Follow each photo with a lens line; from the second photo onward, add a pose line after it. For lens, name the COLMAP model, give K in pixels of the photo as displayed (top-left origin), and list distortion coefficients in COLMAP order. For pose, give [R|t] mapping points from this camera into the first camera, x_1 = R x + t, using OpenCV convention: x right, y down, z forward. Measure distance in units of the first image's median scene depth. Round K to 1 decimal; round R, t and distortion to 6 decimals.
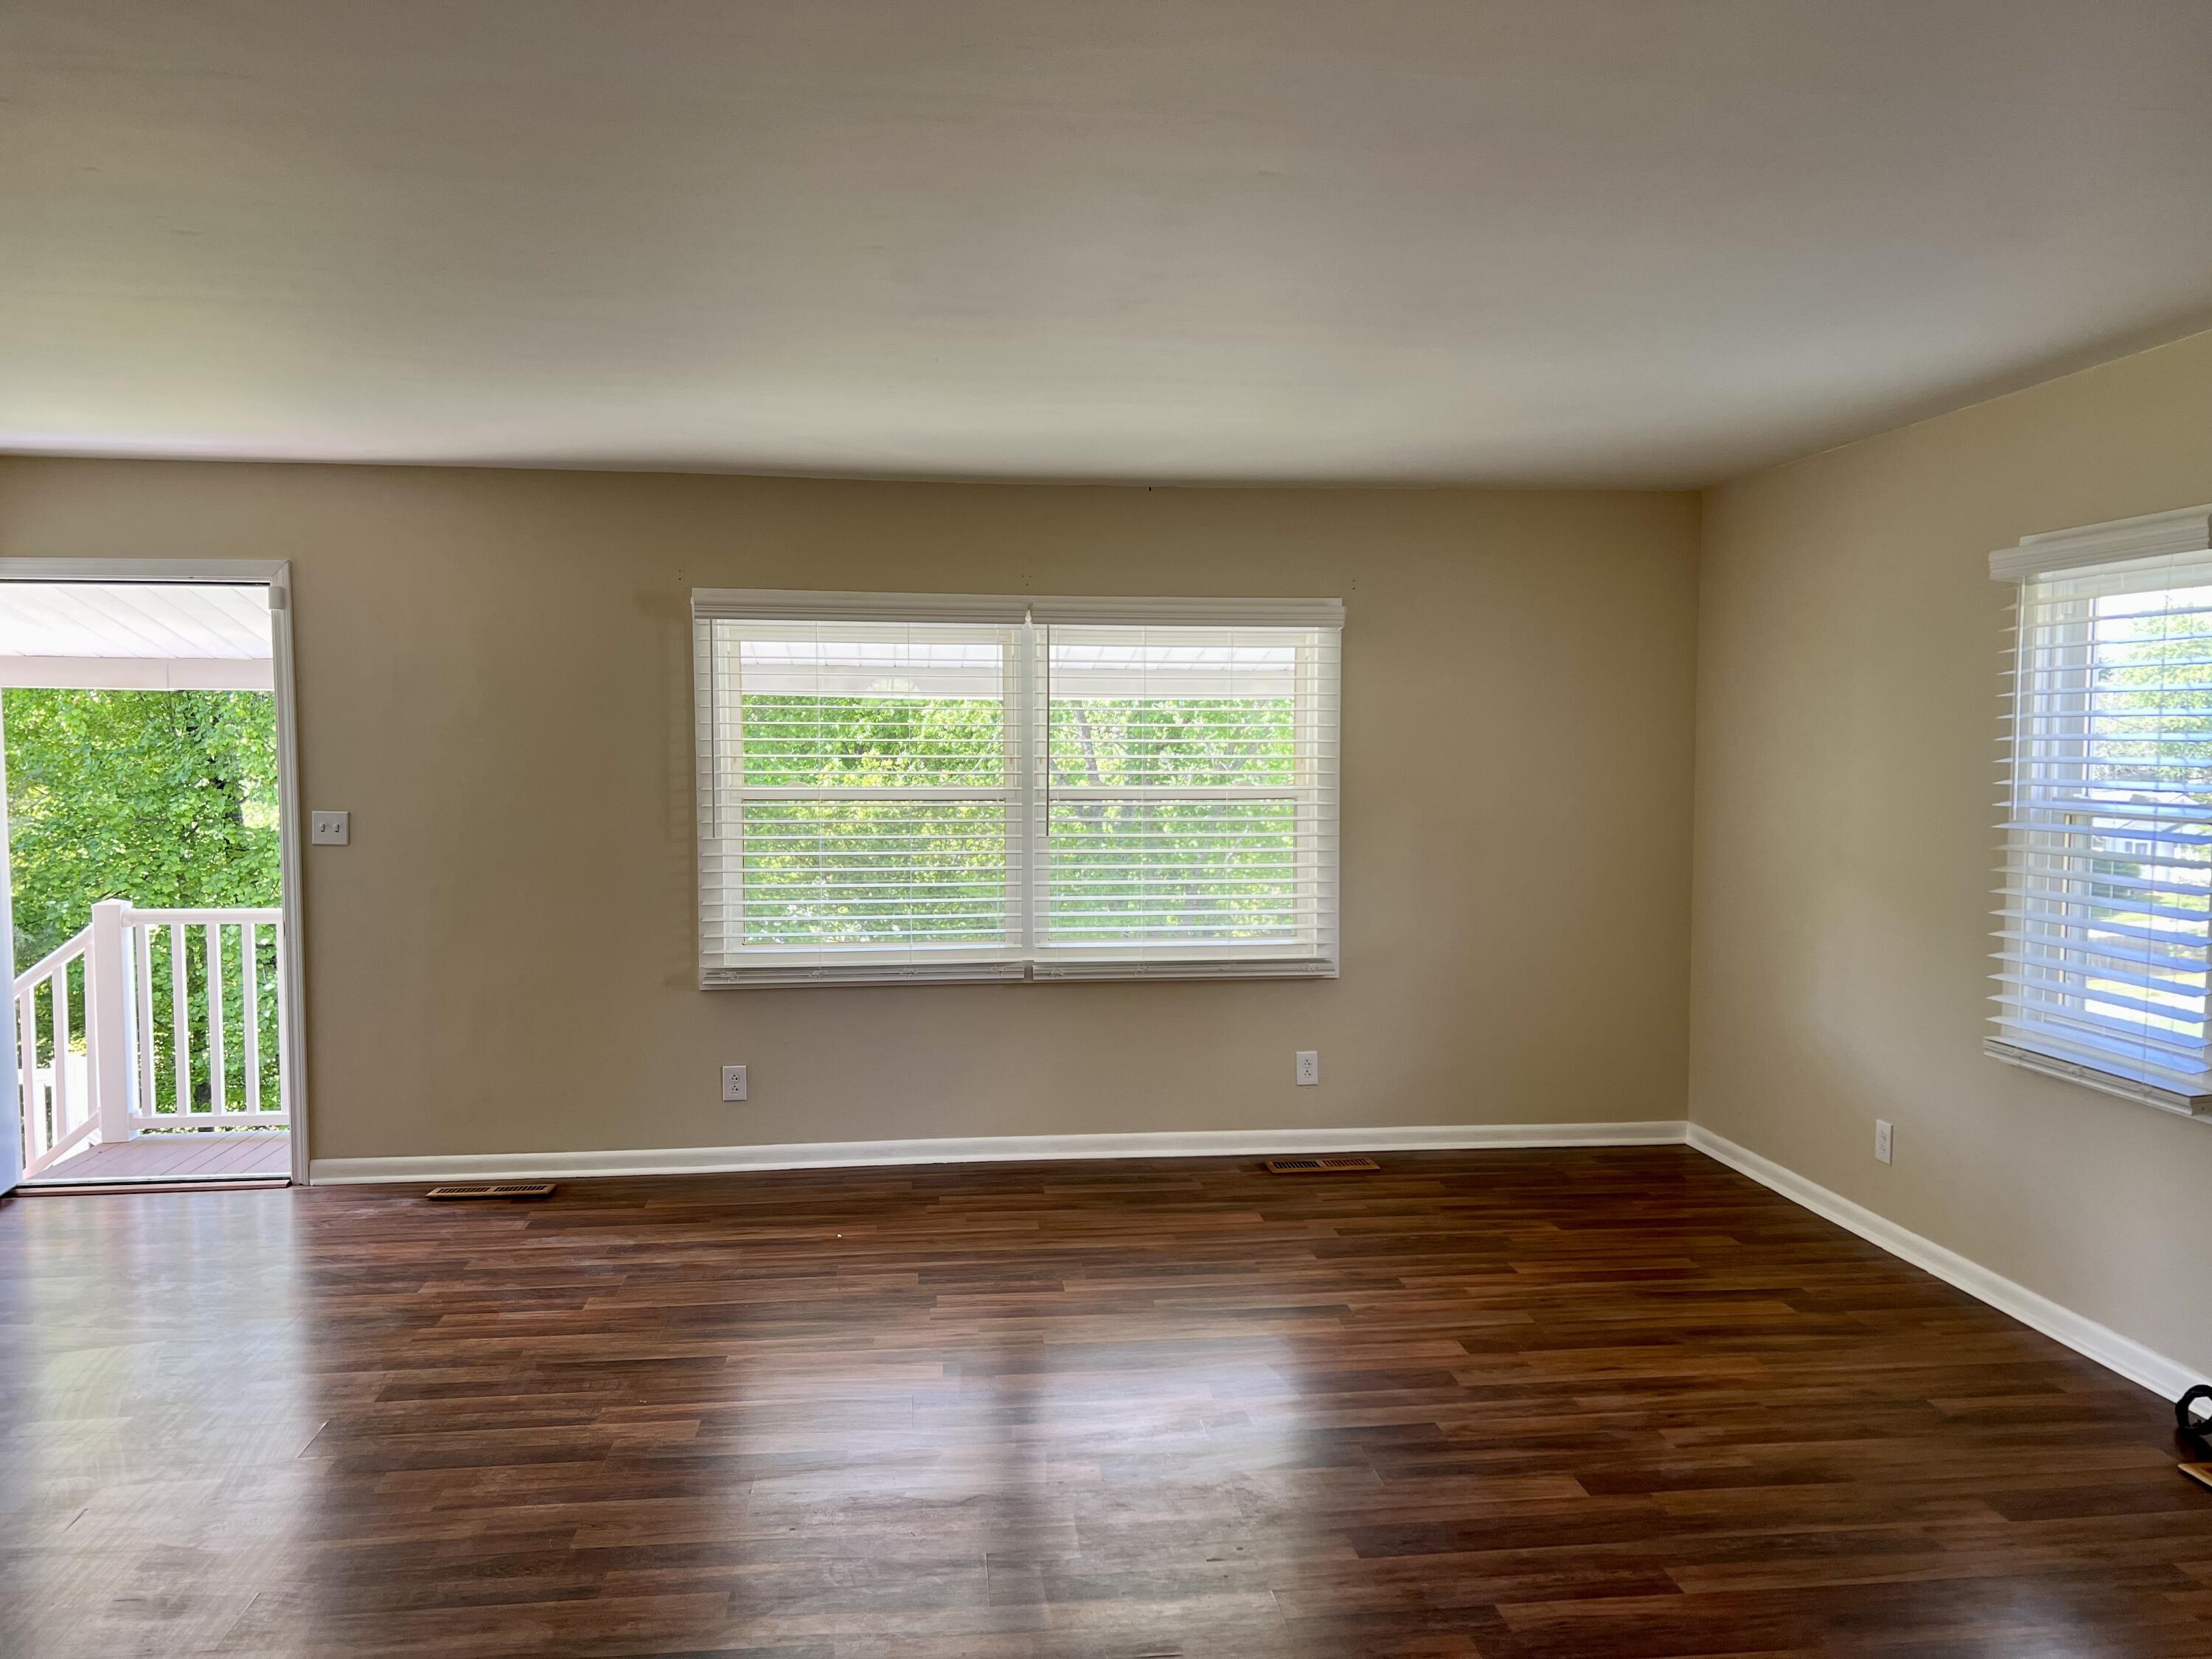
lens RADIAL K [[1672.1, 0, 1105.4], [0, 1672.1, 841.6], [0, 0, 1]] dist [0.101156, -0.122660]
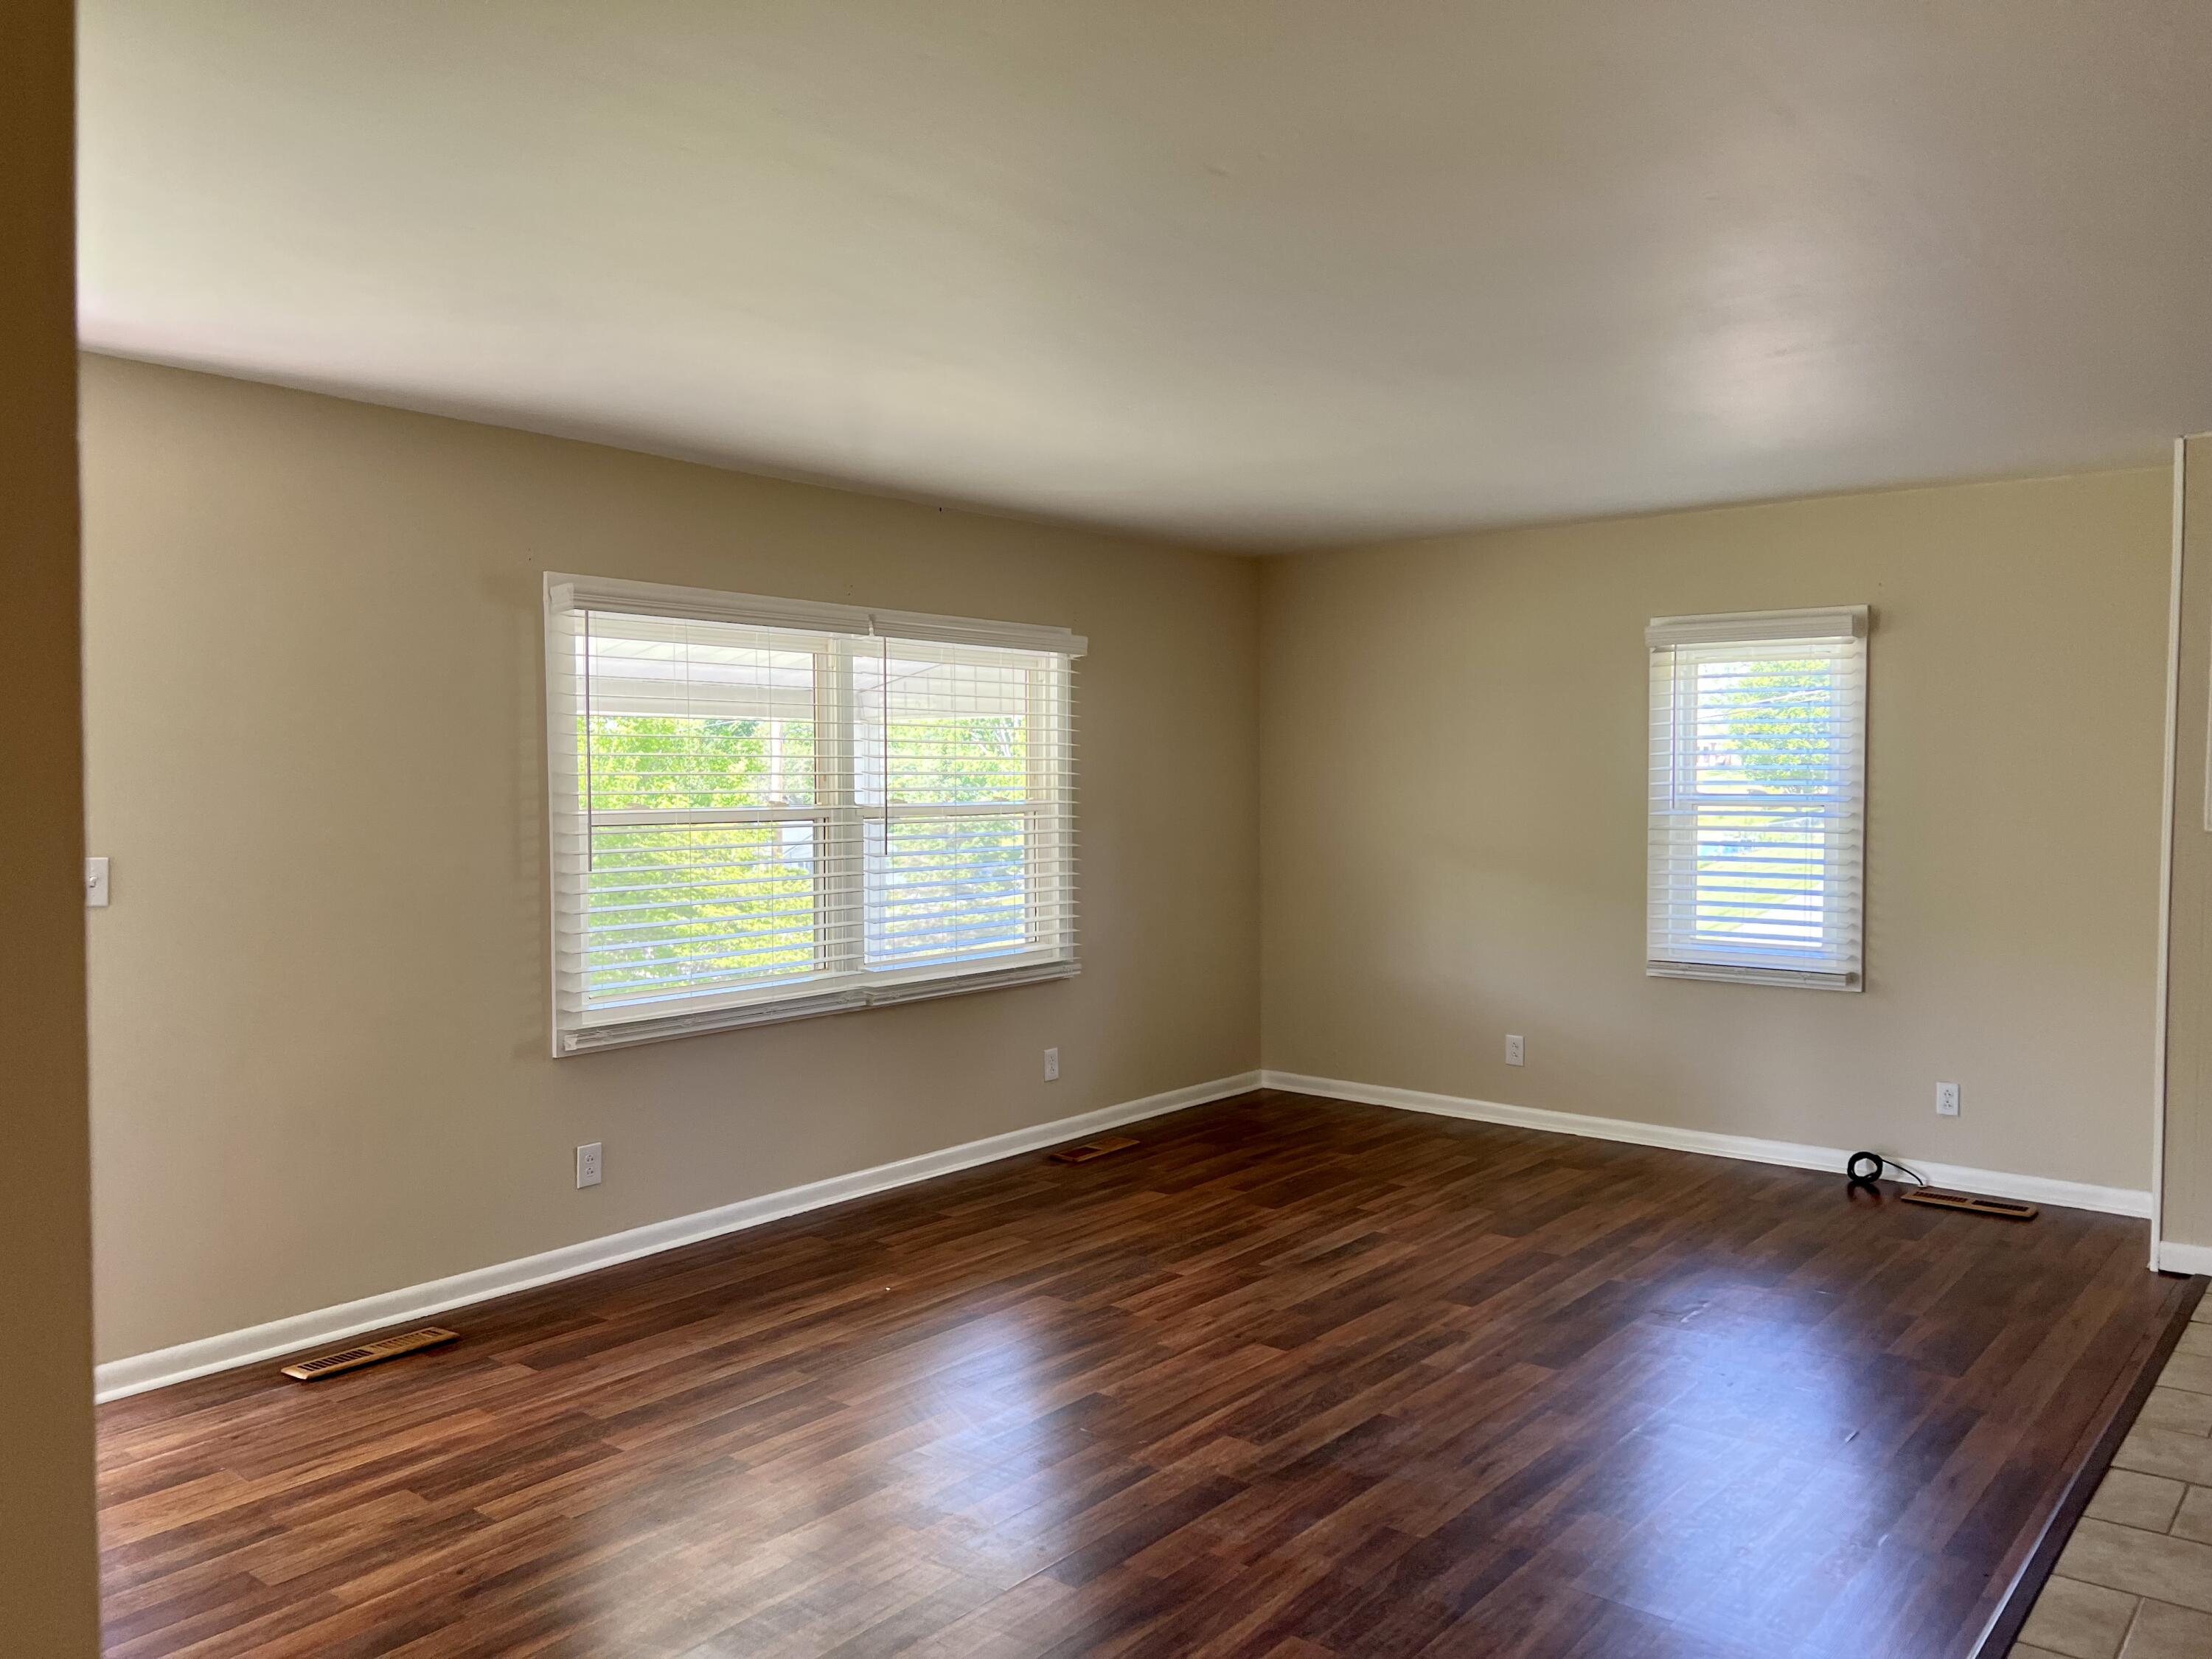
lens RADIAL K [[1672.1, 0, 1105.4], [0, 1672.1, 841.6], [0, 0, 1]] dist [0.101156, -0.122660]
pose [[0.717486, -0.032523, 0.695813, -0.670031], [0.047905, 0.998848, -0.002710, -0.002673], [-0.694924, 0.035277, 0.718218, 0.231697]]
